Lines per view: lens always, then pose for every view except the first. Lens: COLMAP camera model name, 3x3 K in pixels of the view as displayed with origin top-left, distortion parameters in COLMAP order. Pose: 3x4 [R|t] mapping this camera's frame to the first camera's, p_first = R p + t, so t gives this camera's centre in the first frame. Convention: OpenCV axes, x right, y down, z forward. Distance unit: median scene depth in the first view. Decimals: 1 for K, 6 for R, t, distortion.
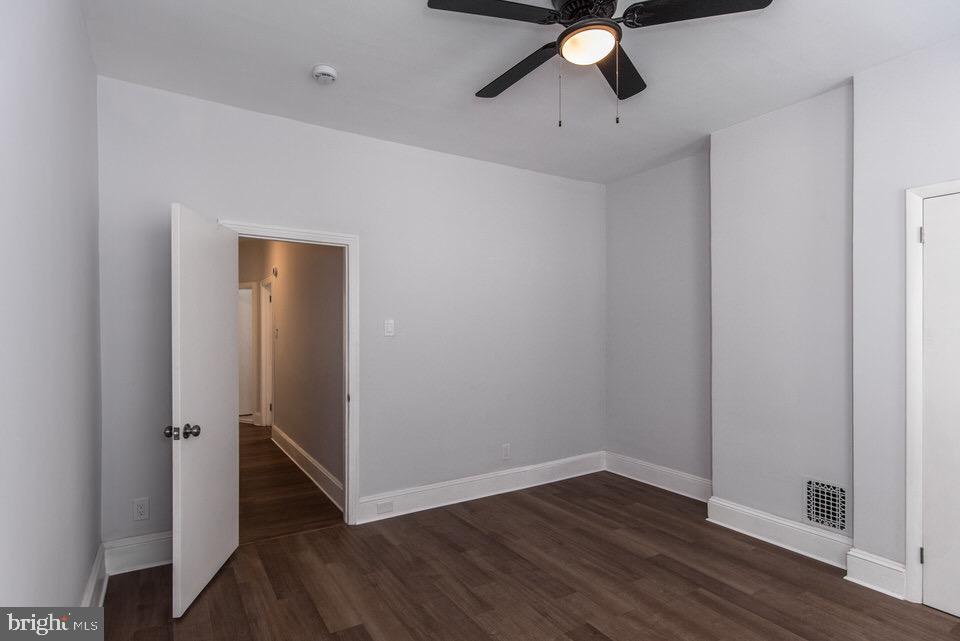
lens RADIAL K [[485.4, 0, 474.3], [0, 485.4, 325.5], [0, 0, 1]] dist [0.006819, -0.001243]
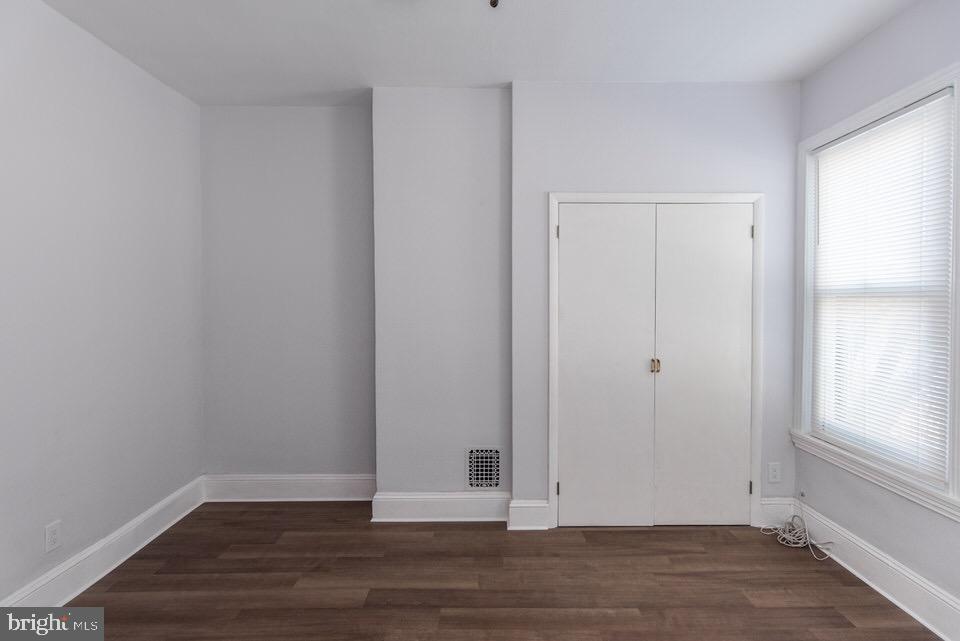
lens RADIAL K [[485.4, 0, 487.9], [0, 485.4, 306.7], [0, 0, 1]] dist [0.006819, -0.001243]
pose [[0.531465, -0.010454, 0.847016, -0.187363], [-0.003894, 0.999883, 0.014784, -0.009918], [-0.847071, -0.011156, 0.531362, 0.407113]]
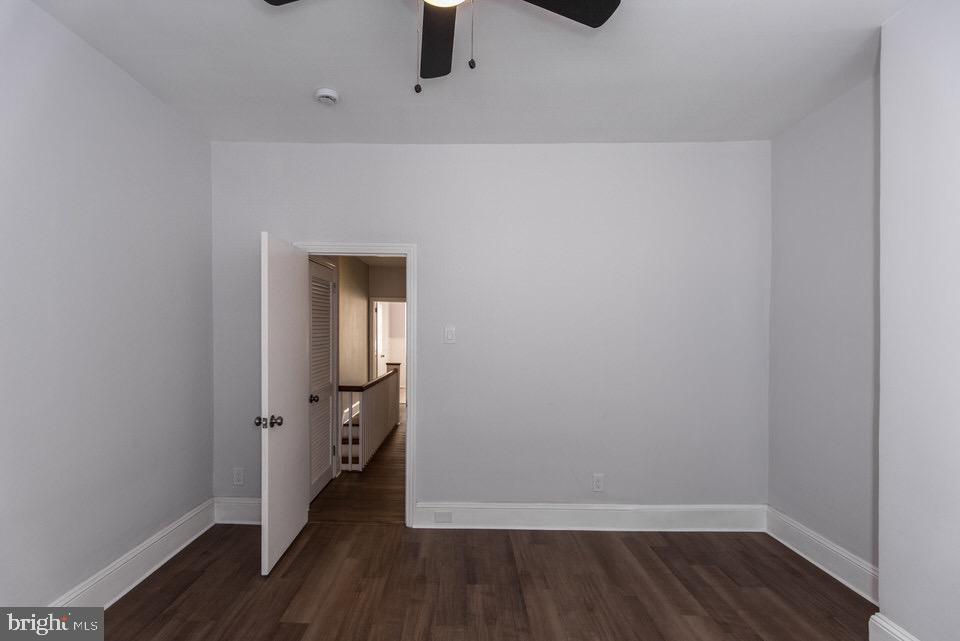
lens RADIAL K [[485.4, 0, 468.2], [0, 485.4, 330.2], [0, 0, 1]] dist [0.006819, -0.001243]
pose [[0.844830, 0.009989, -0.534942, 0.440387], [-0.004875, 0.999928, 0.010973, -0.019011], [0.535013, -0.006662, 0.844817, 0.223691]]
